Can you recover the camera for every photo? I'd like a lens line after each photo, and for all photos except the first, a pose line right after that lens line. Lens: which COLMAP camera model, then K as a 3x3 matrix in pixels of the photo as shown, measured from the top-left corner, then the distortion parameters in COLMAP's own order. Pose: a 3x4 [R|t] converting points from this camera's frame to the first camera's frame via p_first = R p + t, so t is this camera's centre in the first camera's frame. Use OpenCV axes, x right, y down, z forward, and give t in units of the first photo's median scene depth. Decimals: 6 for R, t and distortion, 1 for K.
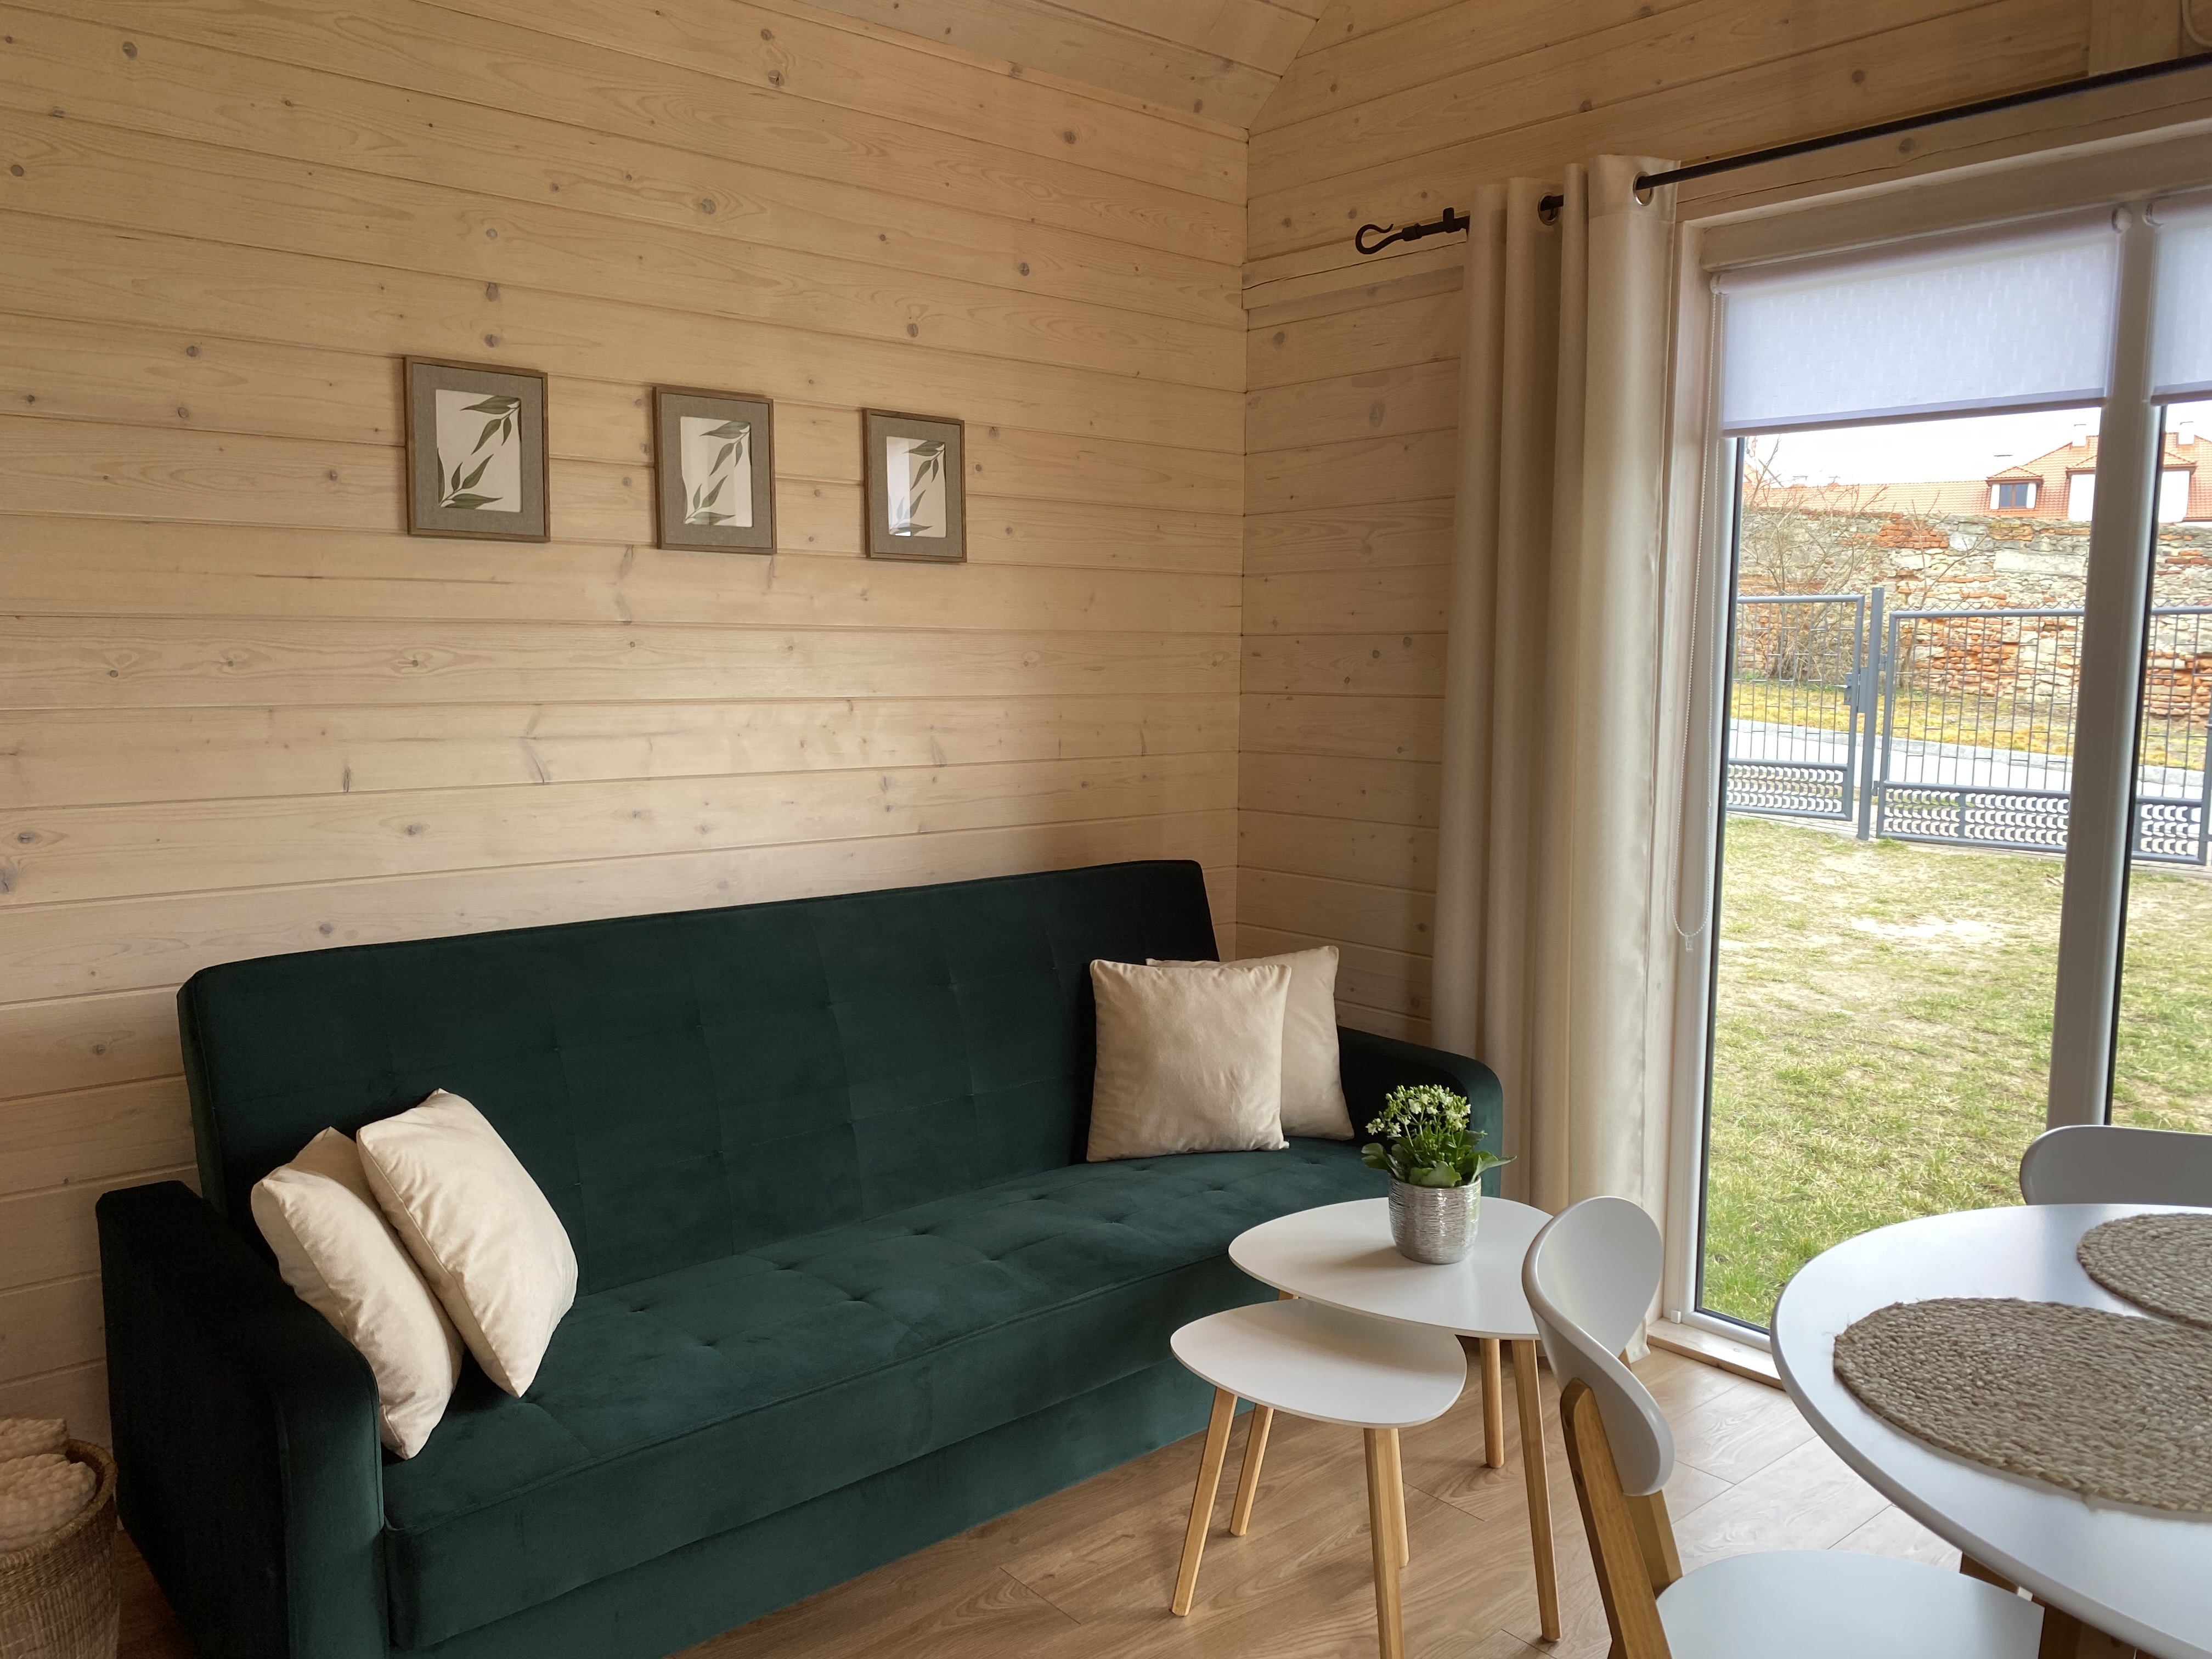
lens RADIAL K [[1700.3, 0, 1092.0], [0, 1700.3, 851.8], [0, 0, 1]] dist [0.044870, -0.050828]
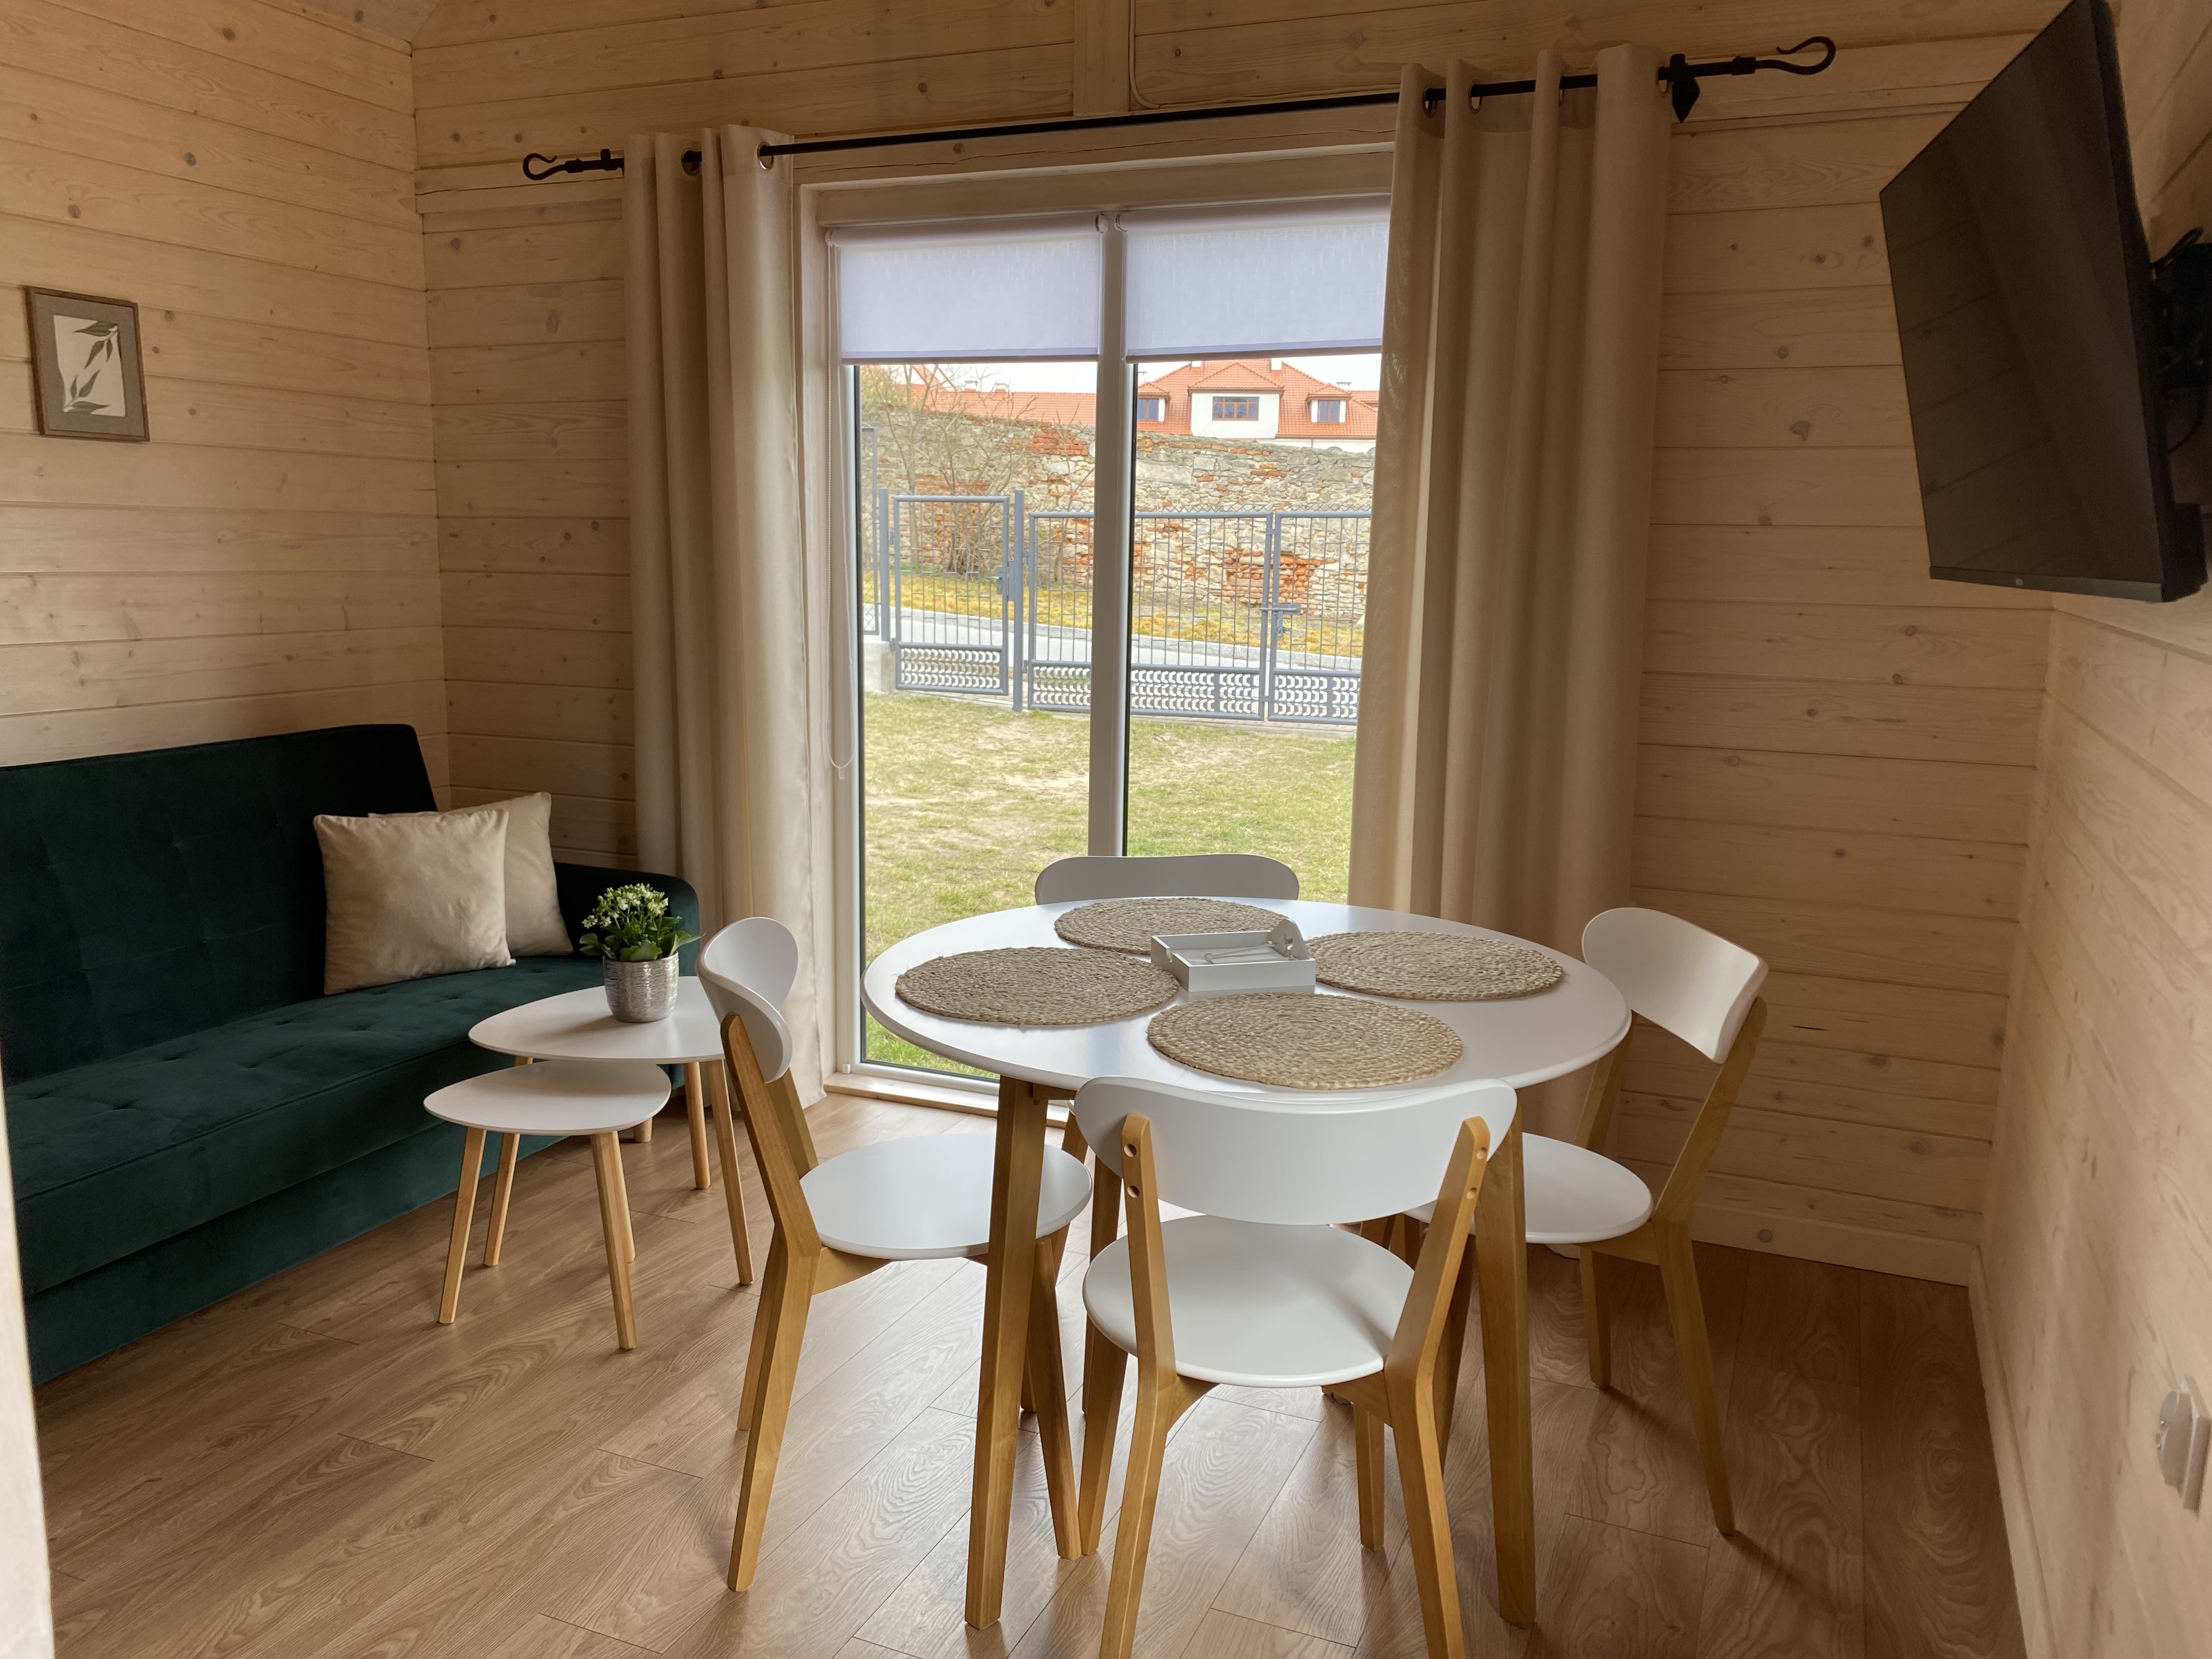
lens RADIAL K [[1700.3, 0, 1097.7], [0, 1700.3, 829.4], [0, 0, 1]] dist [0.044870, -0.050828]
pose [[0.896323, -0.065623, 0.438519, -0.033940], [0.044362, 0.997297, 0.058566, 0.032240], [-0.441177, -0.033040, 0.896811, -0.217222]]
